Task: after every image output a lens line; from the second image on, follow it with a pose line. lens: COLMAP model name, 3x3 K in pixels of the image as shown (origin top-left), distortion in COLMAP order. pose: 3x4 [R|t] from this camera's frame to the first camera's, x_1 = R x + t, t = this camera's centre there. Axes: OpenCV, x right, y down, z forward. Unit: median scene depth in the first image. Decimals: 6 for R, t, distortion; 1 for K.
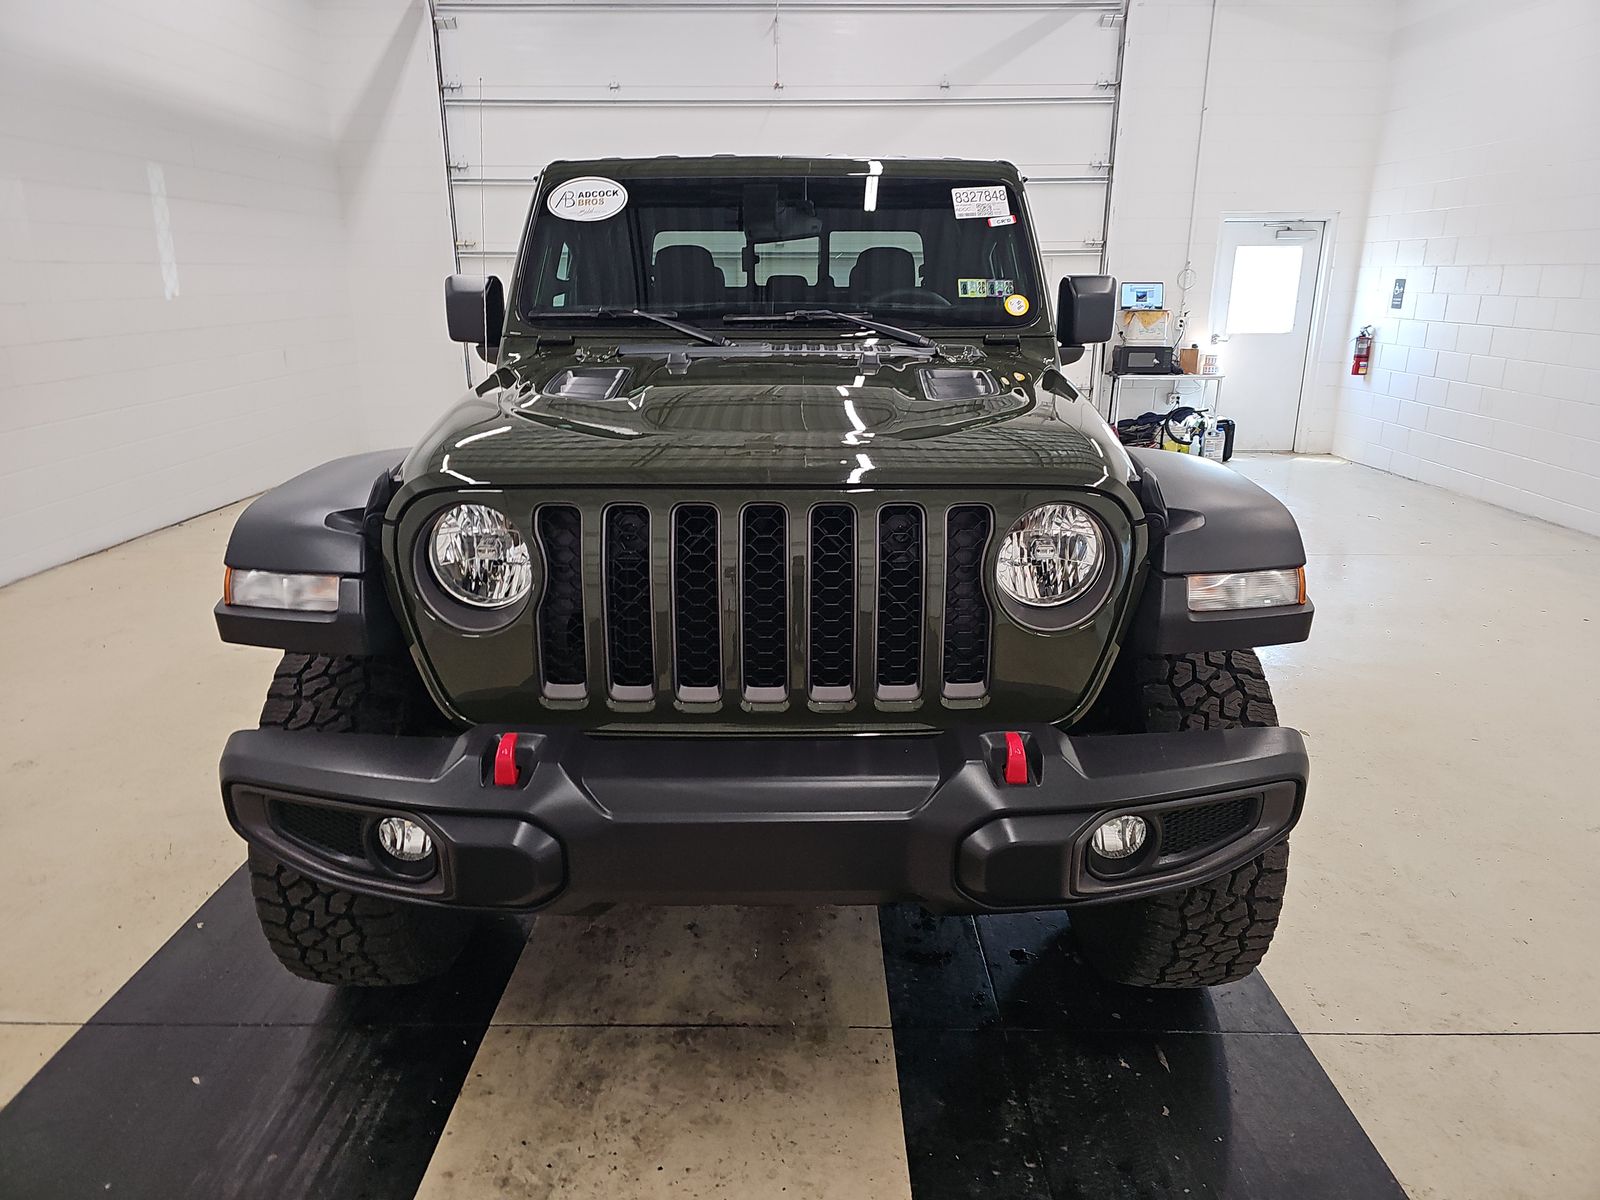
lens RADIAL K [[1047.6, 0, 800.0], [0, 1047.6, 600.0], [0, 0, 1]] dist [0.000705, -0.000618]
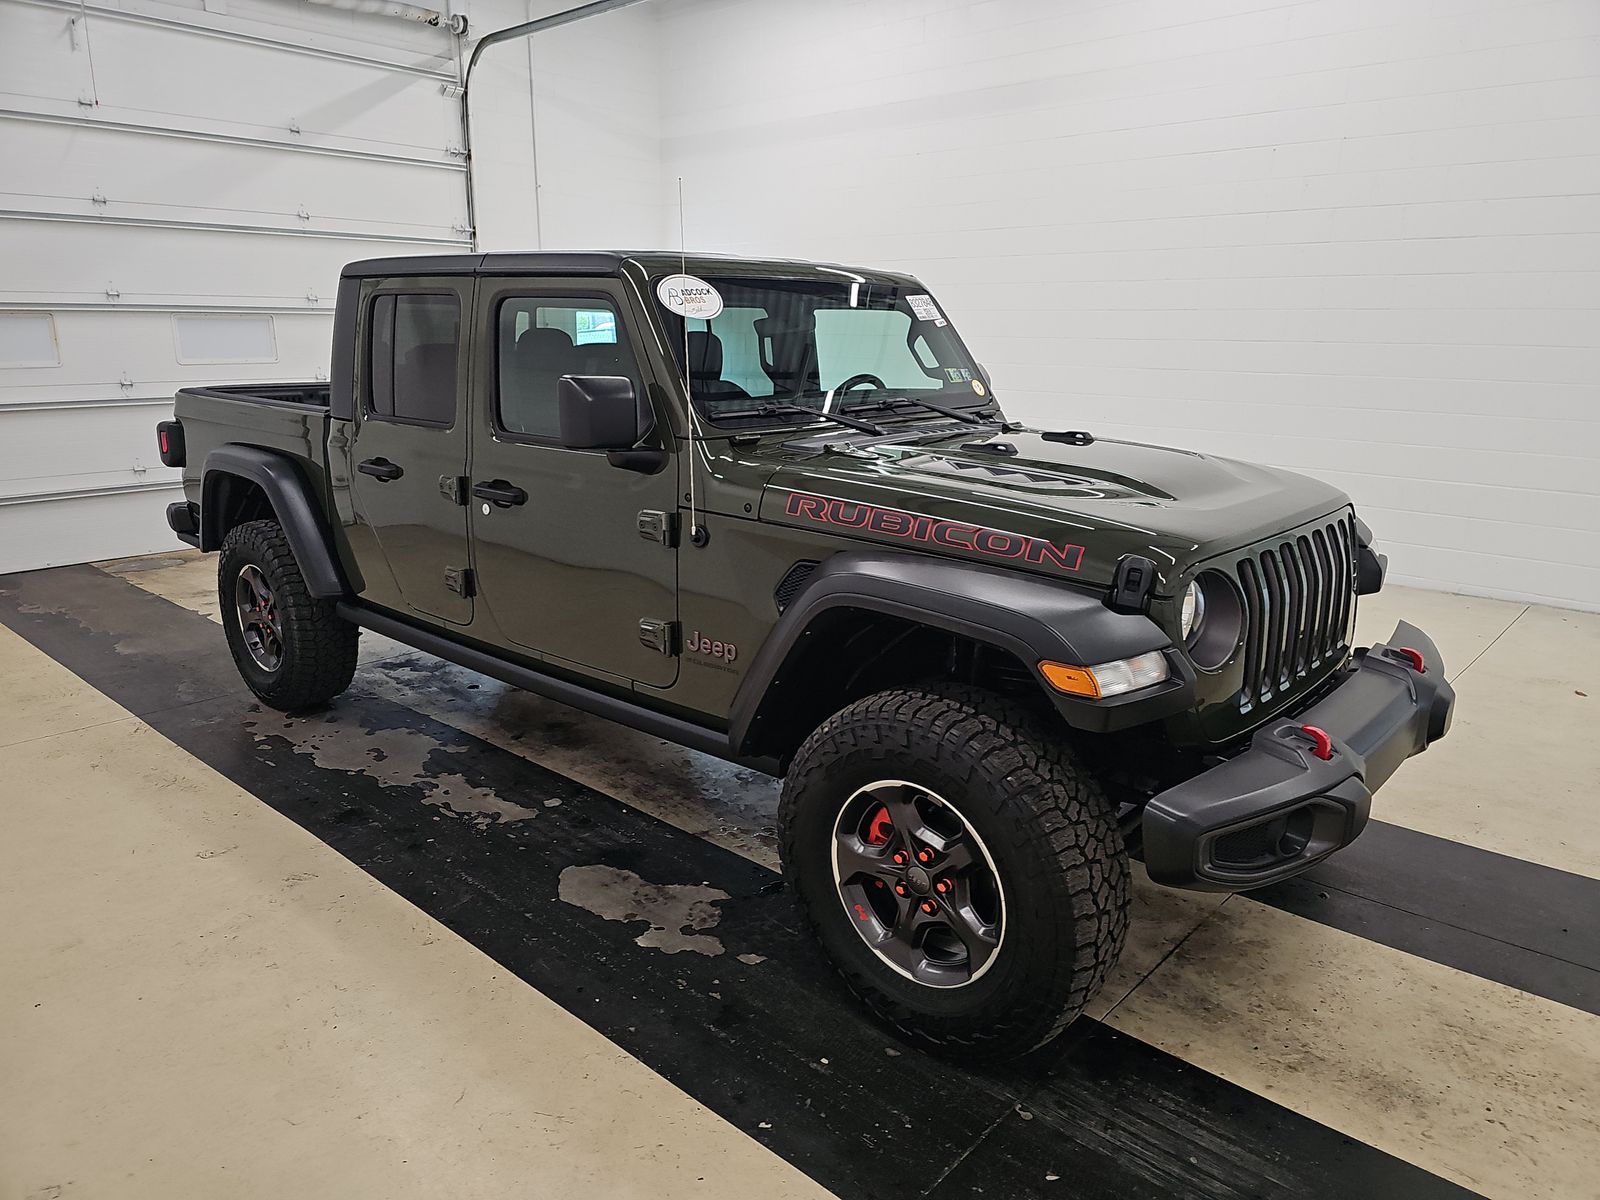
lens RADIAL K [[1066.9, 0, 791.6], [0, 1066.9, 604.9], [0, 0, 1]] dist [0.001217, -0.002609]
pose [[0.671099, -0.181360, 0.718843, -0.375210], [0.207749, 0.976773, 0.052484, -0.052791], [-0.711665, 0.114117, 0.693188, 0.105996]]
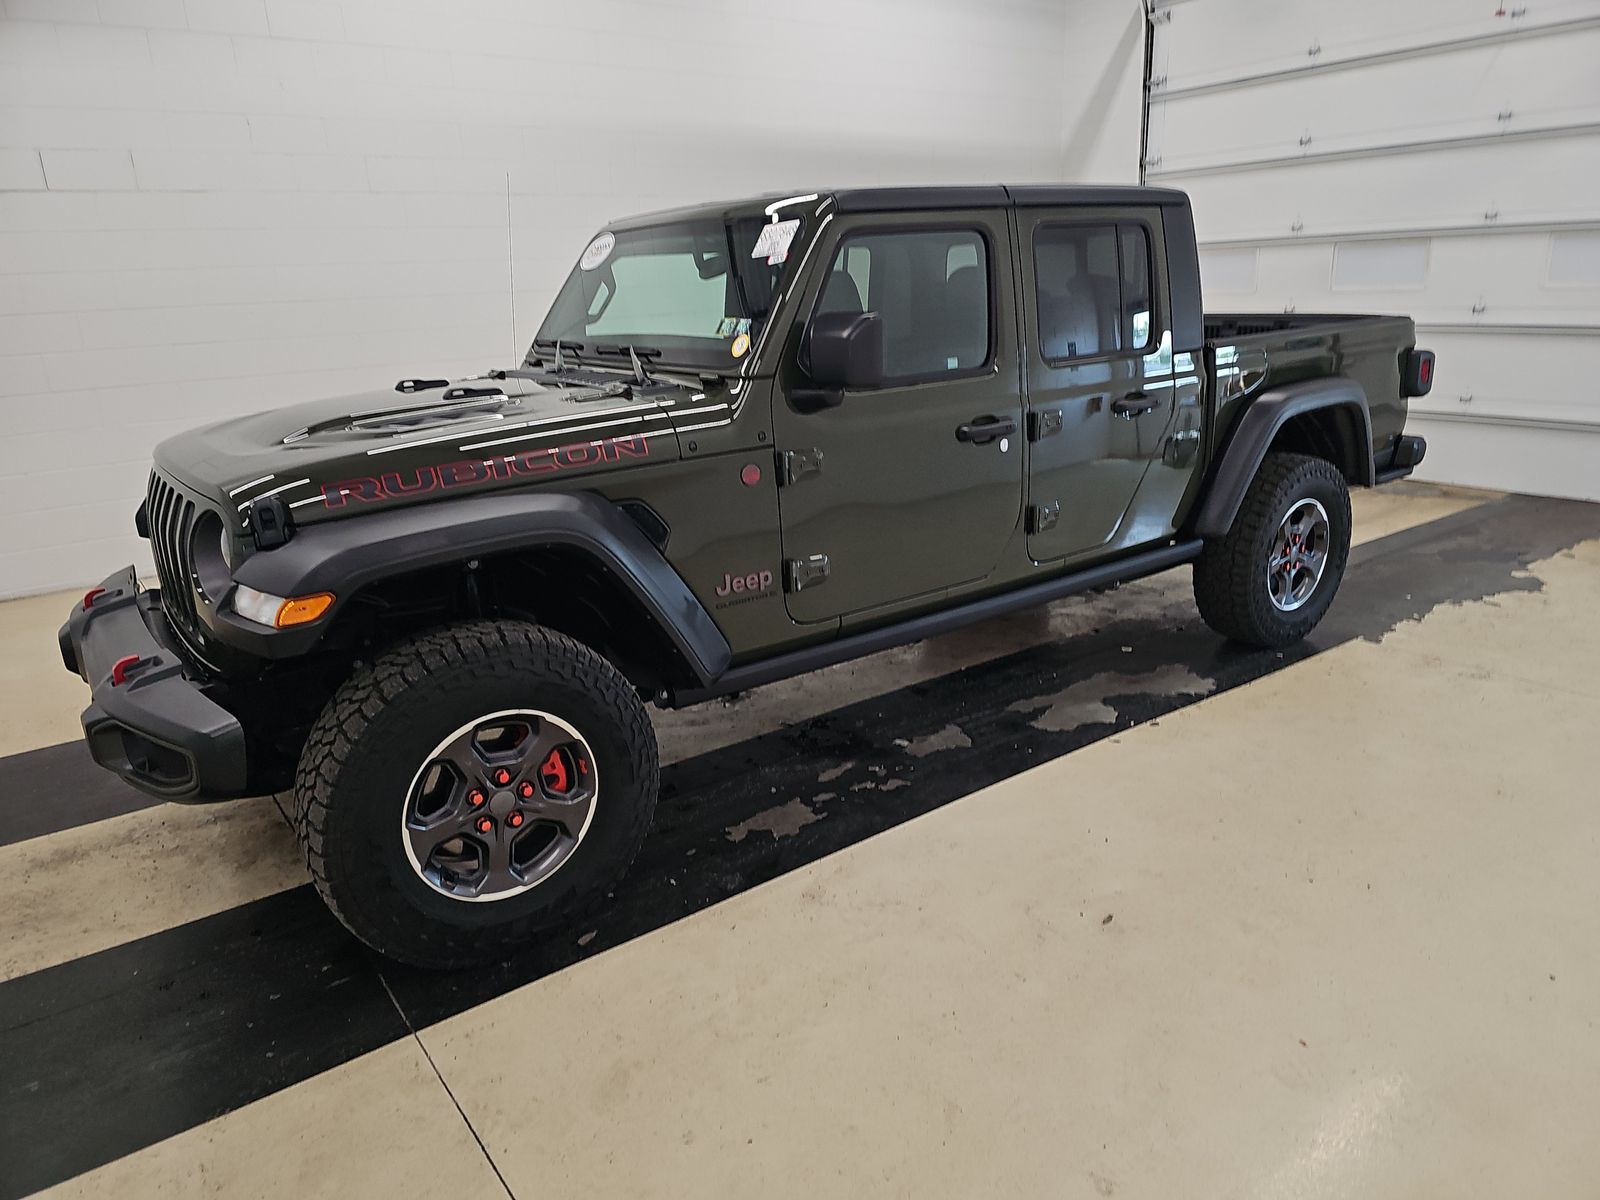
lens RADIAL K [[1066.9, 0, 791.6], [0, 1066.9, 604.9], [0, 0, 1]] dist [0.001217, -0.002609]
pose [[0.601101, 0.208706, -0.771440, 0.417511], [-0.195045, 0.974419, 0.111643, -0.061339], [0.775007, 0.083357, 0.626431, 0.165083]]
